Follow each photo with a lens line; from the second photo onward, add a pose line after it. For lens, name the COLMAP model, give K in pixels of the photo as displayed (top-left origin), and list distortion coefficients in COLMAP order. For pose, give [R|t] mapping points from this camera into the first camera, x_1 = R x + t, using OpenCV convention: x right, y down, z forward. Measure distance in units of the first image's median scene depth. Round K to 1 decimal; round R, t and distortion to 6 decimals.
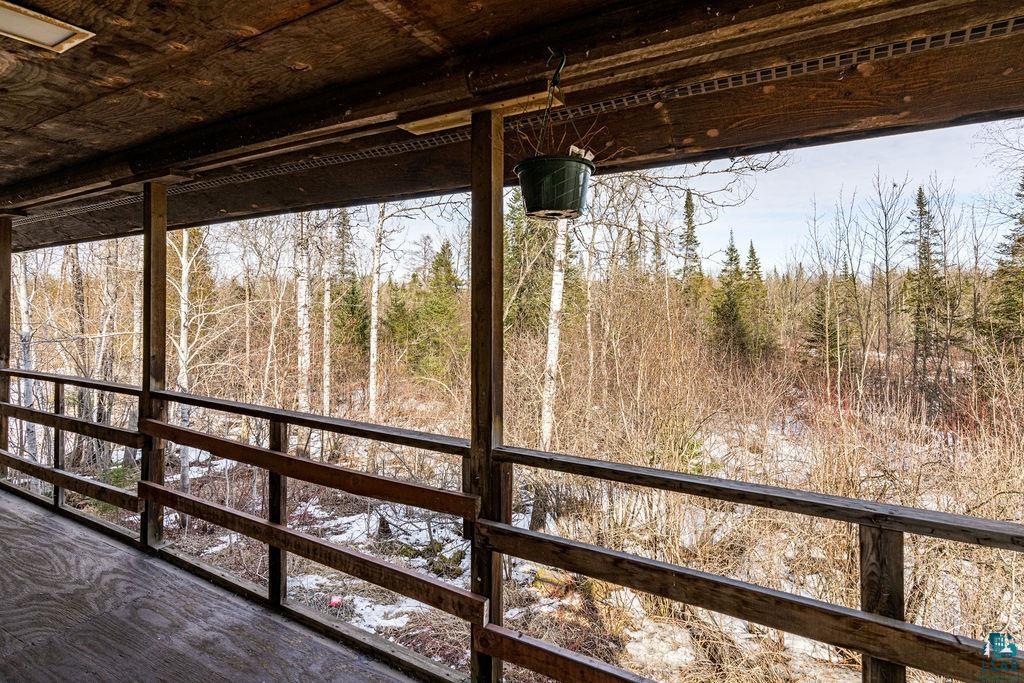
lens RADIAL K [[502.2, 0, 509.0], [0, 502.2, 299.1], [0, 0, 1]] dist [0.001047, 0.000281]
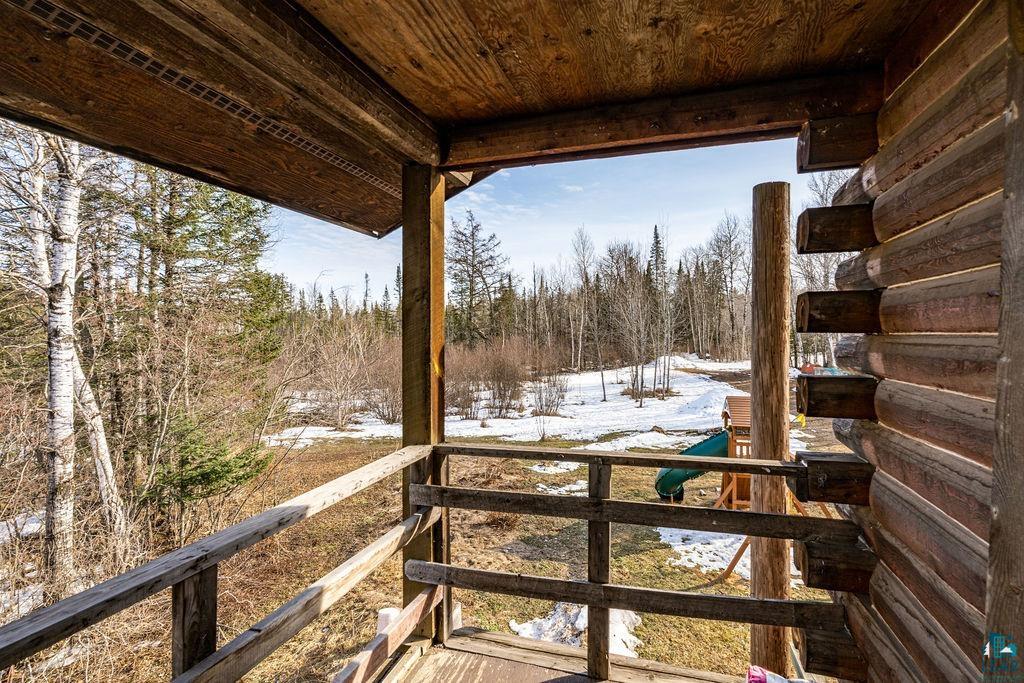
lens RADIAL K [[499.0, 0, 512.0], [0, 499.0, 341.5], [0, 0, 1]] dist [-0.002619, 0.000316]
pose [[-0.206824, -0.014879, 0.978265, -0.113670], [-0.015484, 0.999809, 0.011933, -0.000338], [-0.978256, -0.012679, -0.207014, 0.235070]]
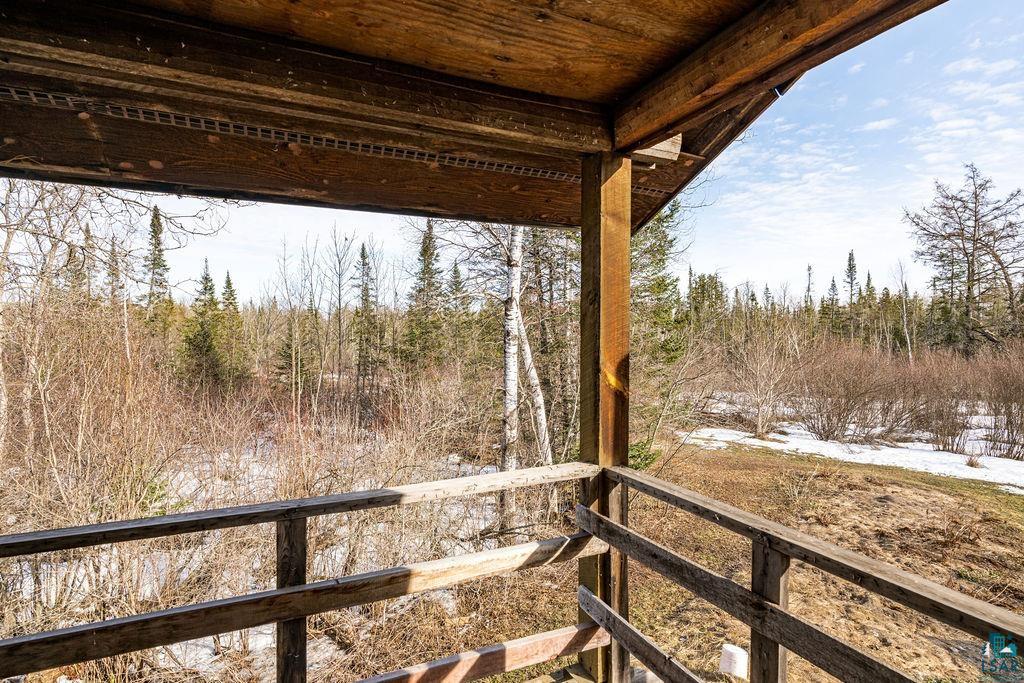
lens RADIAL K [[502.5, 0, 512.9], [0, 502.5, 339.7], [0, 0, 1]] dist [0.000972, 0.000626]
pose [[0.599848, -0.009653, 0.800056, 0.022241], [-0.016233, 0.999575, 0.024232, -0.015625], [-0.799949, -0.027523, 0.599436, -0.077694]]
